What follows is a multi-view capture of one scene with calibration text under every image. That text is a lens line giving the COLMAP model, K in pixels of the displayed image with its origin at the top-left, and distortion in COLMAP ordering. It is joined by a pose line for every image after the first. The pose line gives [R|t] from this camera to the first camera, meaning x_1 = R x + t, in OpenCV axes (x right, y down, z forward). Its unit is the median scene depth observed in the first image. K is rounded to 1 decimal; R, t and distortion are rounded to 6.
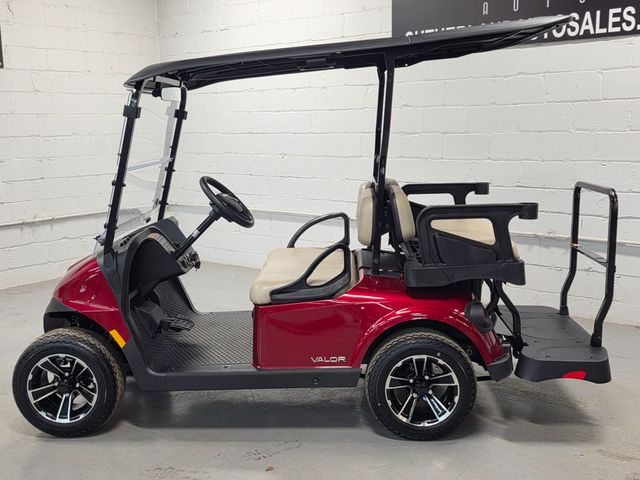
lens RADIAL K [[764.8, 0, 320.0], [0, 764.8, 240.0], [0, 0, 1]] dist [0.059562, -0.027088]
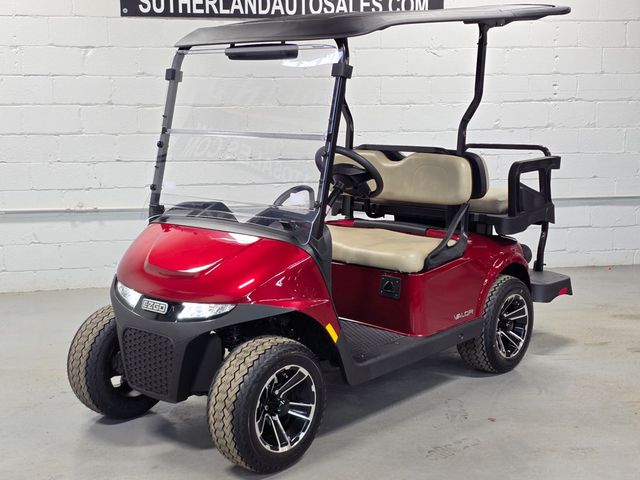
lens RADIAL K [[886.8, 0, 320.0], [0, 886.8, 240.0], [0, 0, 1]] dist [0.131865, -0.031325]
pose [[0.623668, -0.110052, 0.773903, -1.020665], [0.112741, 0.992352, 0.050261, -0.027376], [-0.773516, 0.055904, 0.631306, 0.366881]]
